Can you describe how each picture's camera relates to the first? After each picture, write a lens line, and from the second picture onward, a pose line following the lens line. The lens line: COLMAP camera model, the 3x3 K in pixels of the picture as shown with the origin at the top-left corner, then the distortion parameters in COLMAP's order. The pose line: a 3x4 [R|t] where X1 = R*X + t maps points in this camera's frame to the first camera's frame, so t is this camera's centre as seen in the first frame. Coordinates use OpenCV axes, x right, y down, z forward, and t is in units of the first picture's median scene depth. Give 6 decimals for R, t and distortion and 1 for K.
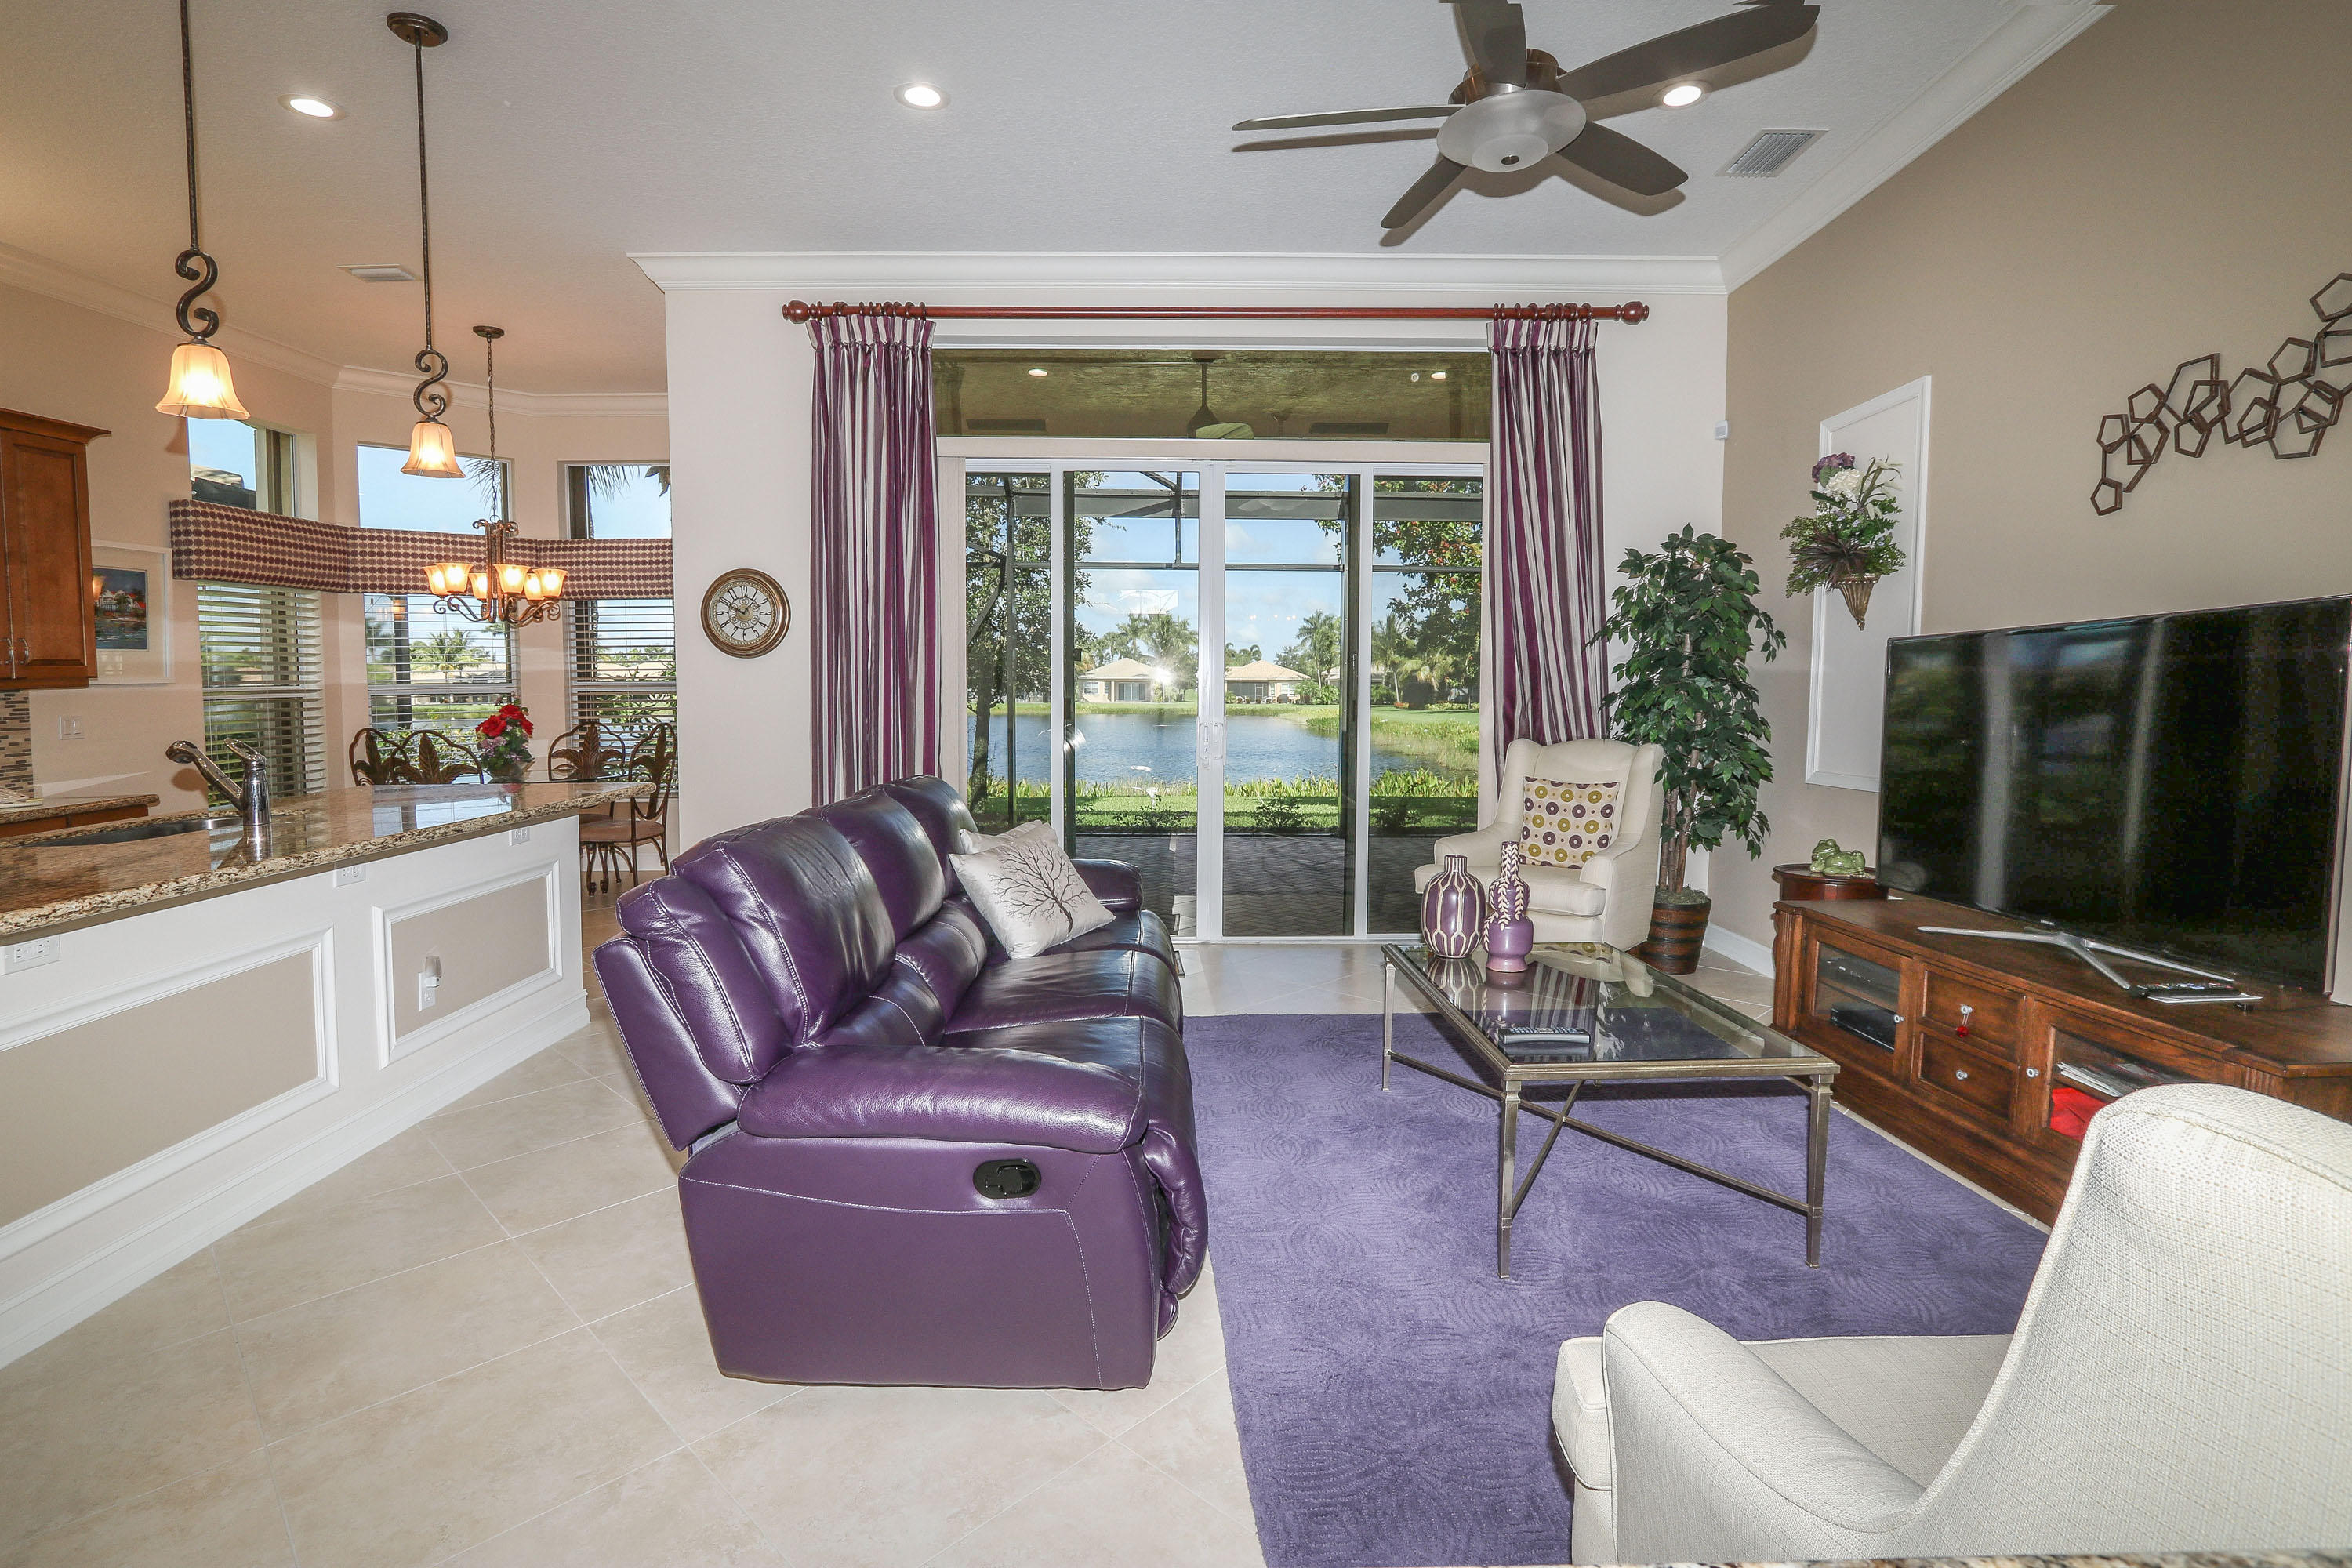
lens RADIAL K [[1099.4, 0, 1190.3], [0, 1099.4, 781.4], [0, 0, 1]] dist [-0.007183, -0.001124]
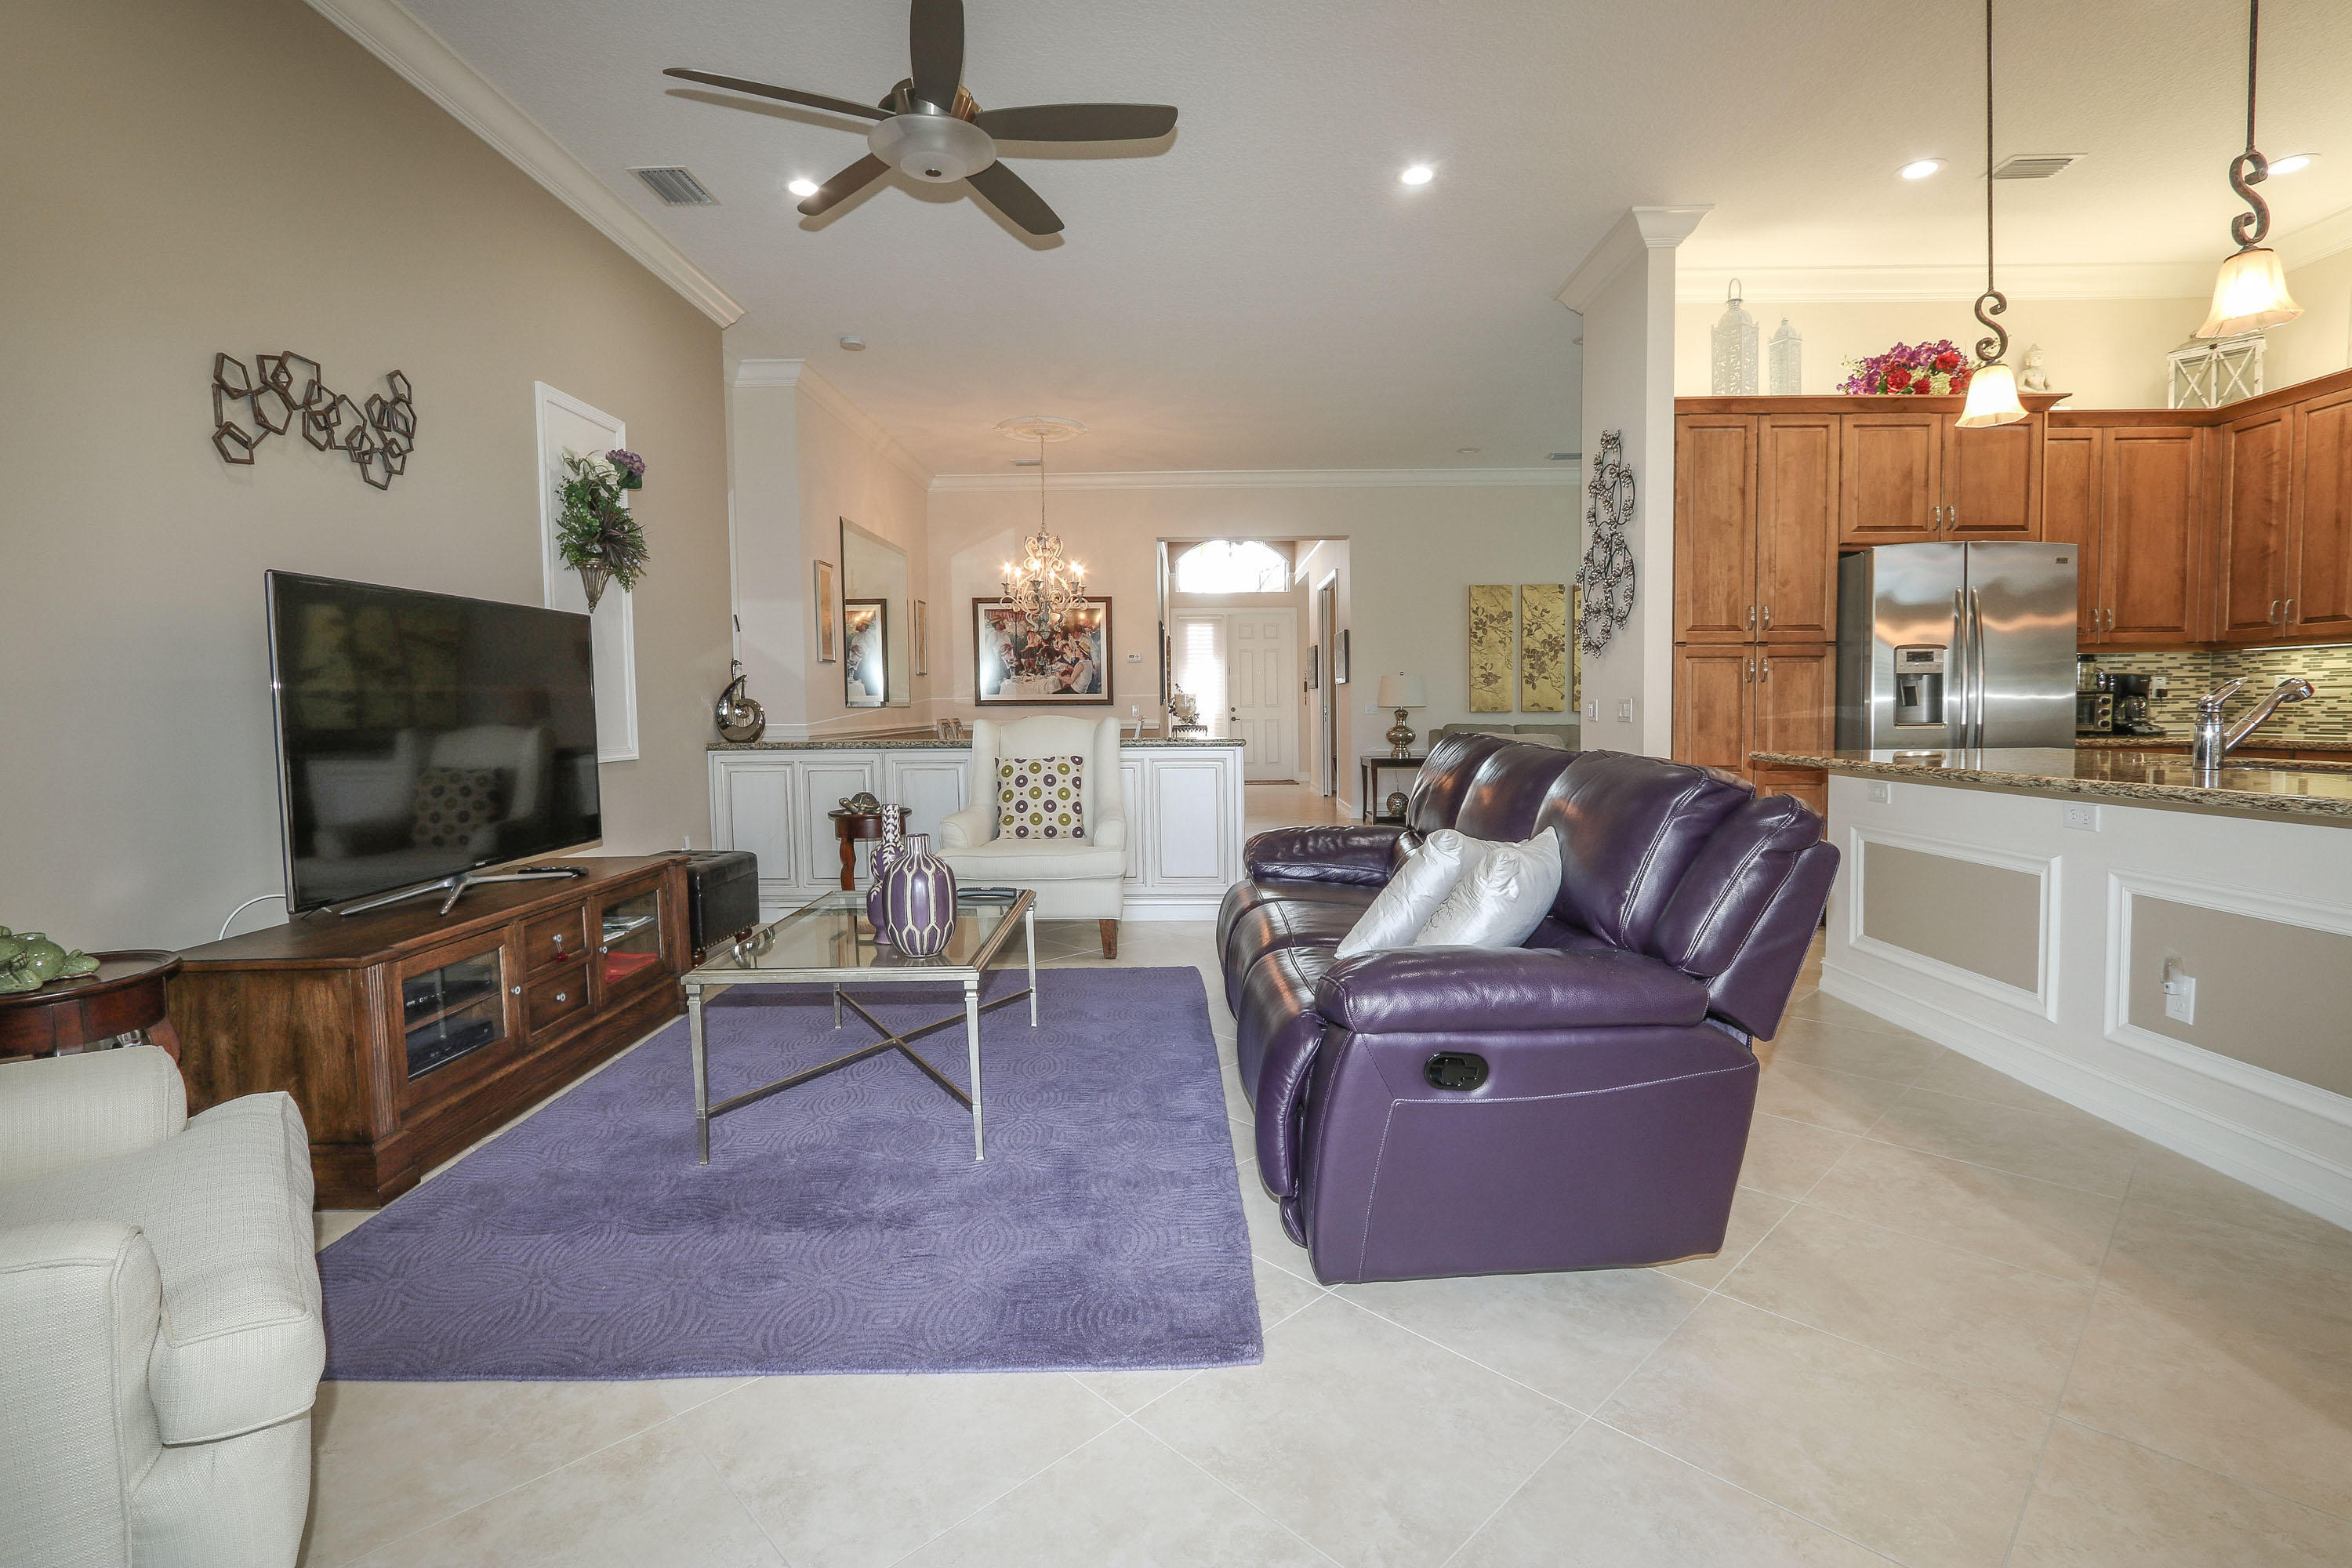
lens RADIAL K [[1099.4, 0, 1165.6], [0, 1099.4, 752.4], [0, 0, 1]] dist [-0.007183, -0.001124]
pose [[-0.998543, 0.008907, 0.053227, 0.010488], [0.014794, 0.993683, 0.111246, -0.083857], [-0.051900, 0.111871, -0.992366, 1.664492]]
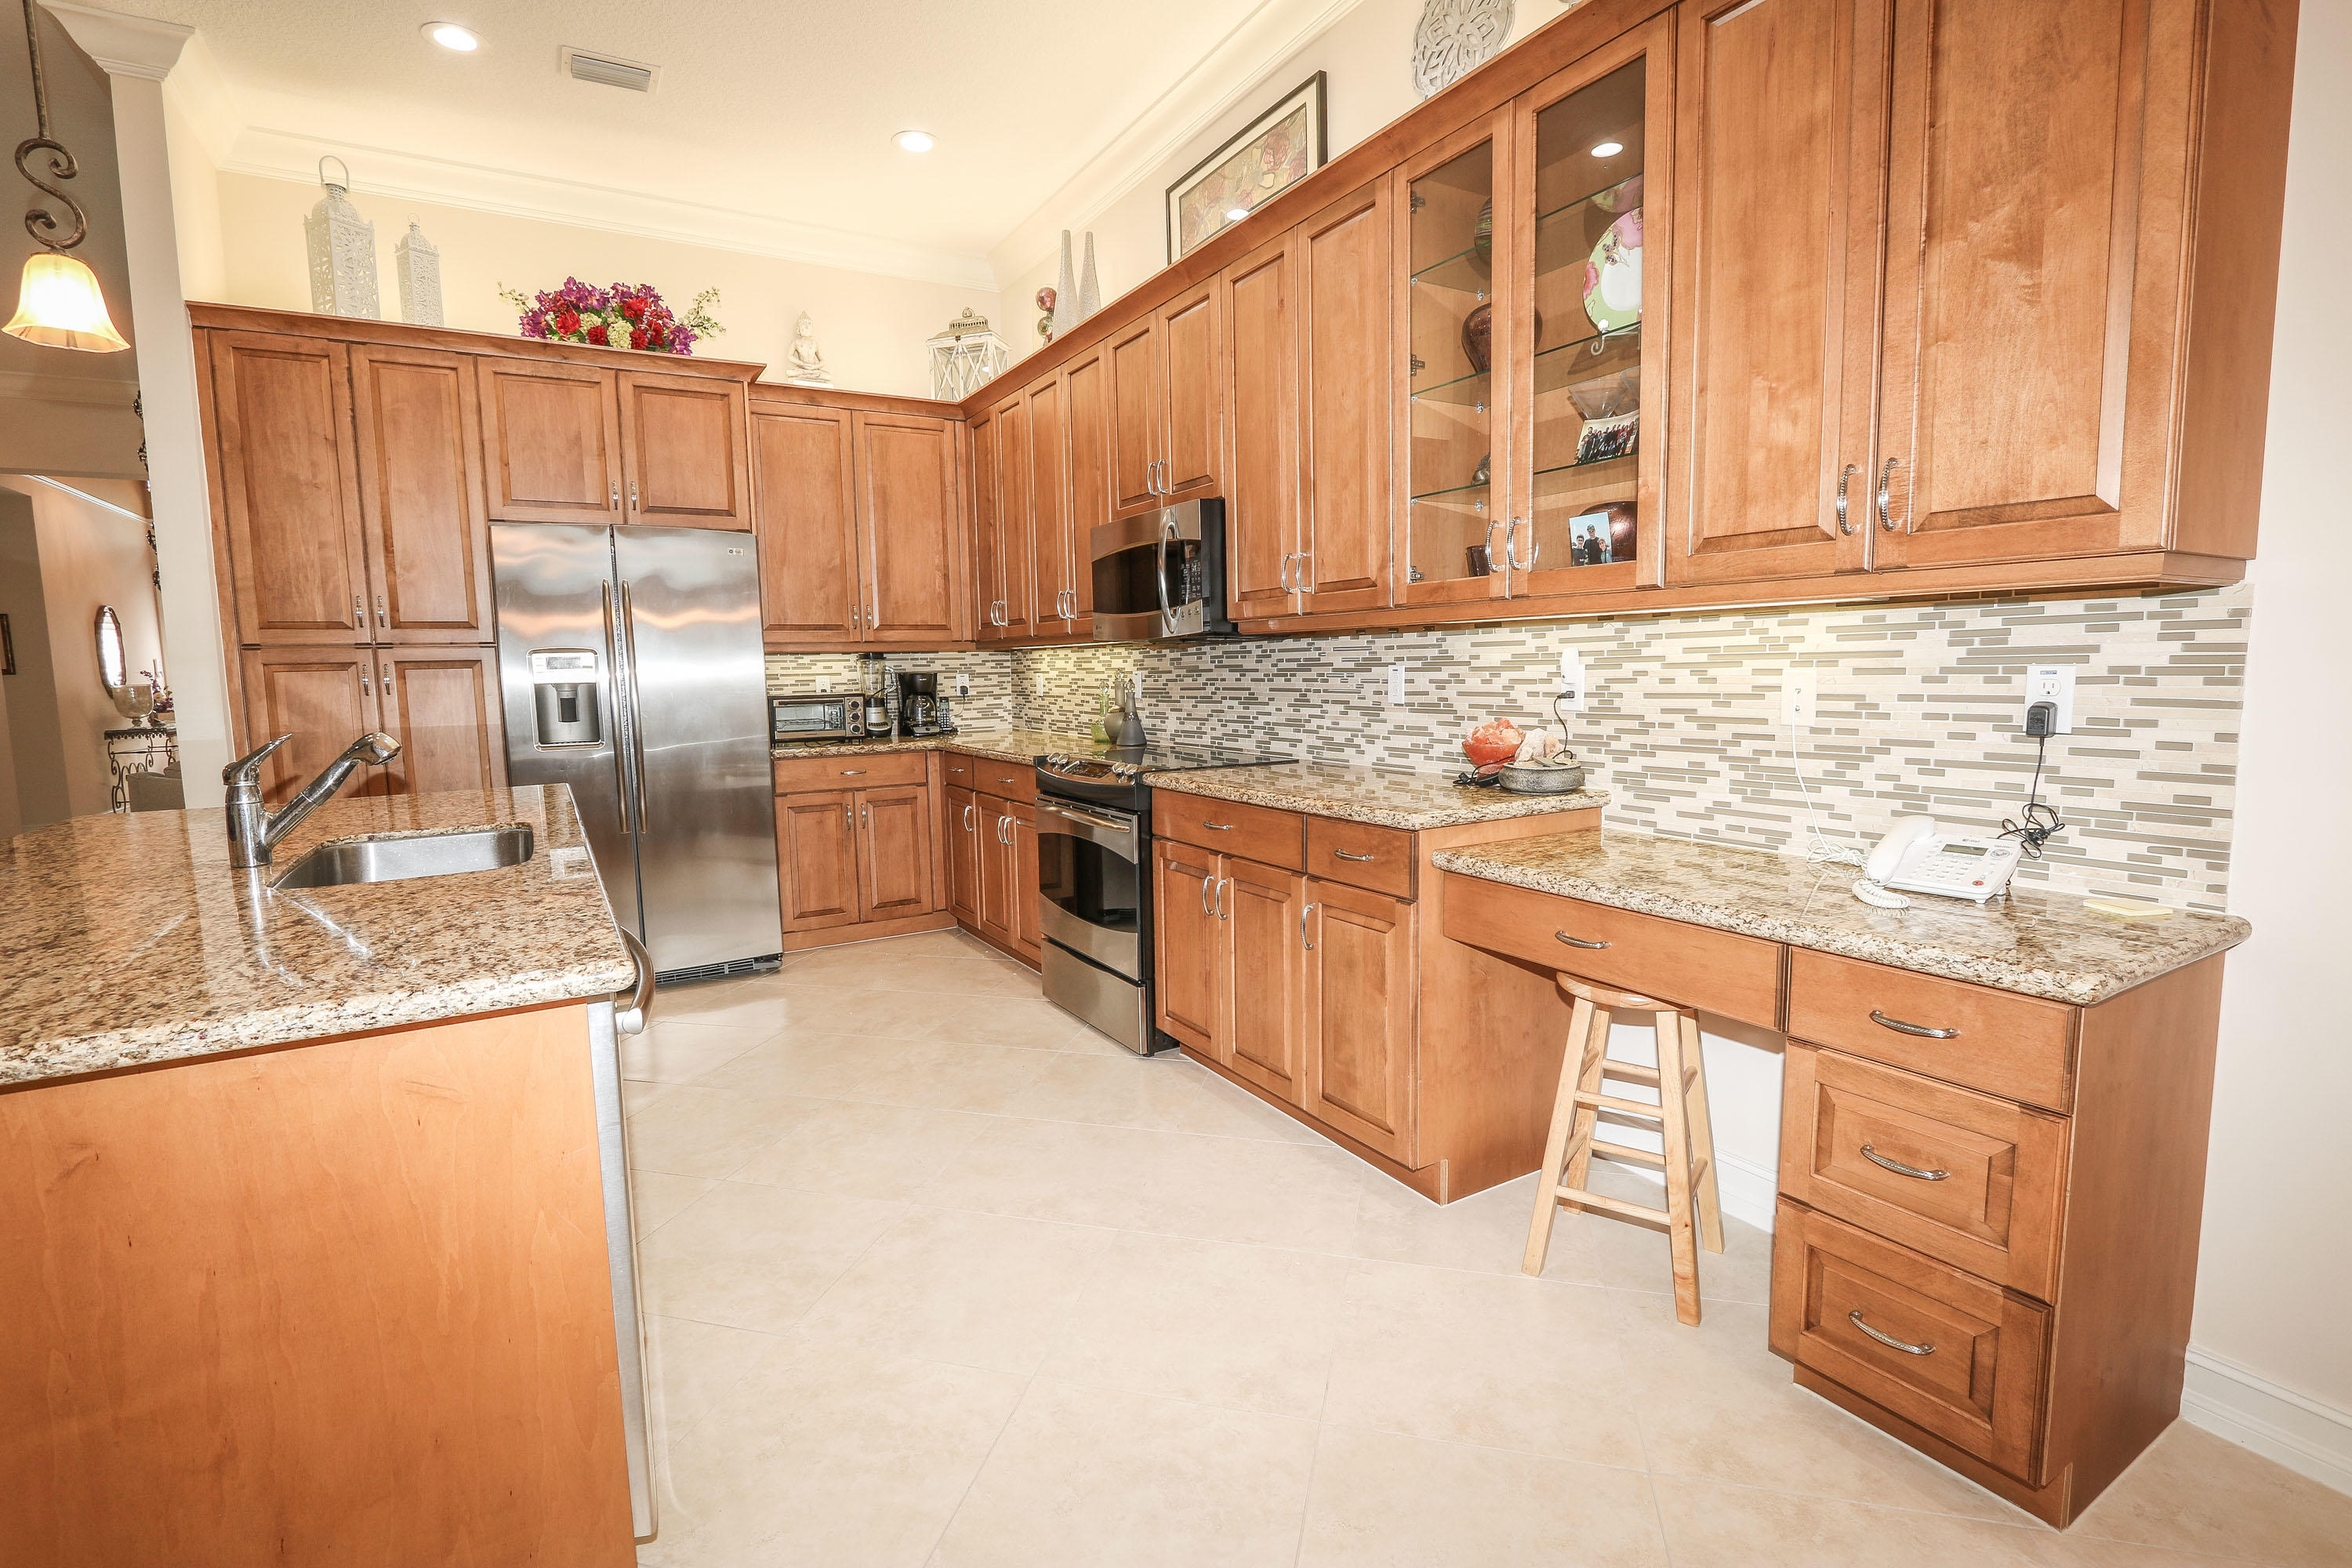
lens RADIAL K [[1099.4, 0, 1177.7], [0, 1099.4, 781.7], [0, 0, 1]] dist [-0.007183, -0.001124]
pose [[-0.877925, 0.073773, -0.473080, -0.864949], [-0.005796, 0.986349, 0.164569, -0.105235], [0.478763, 0.147221, -0.865513, 1.547558]]
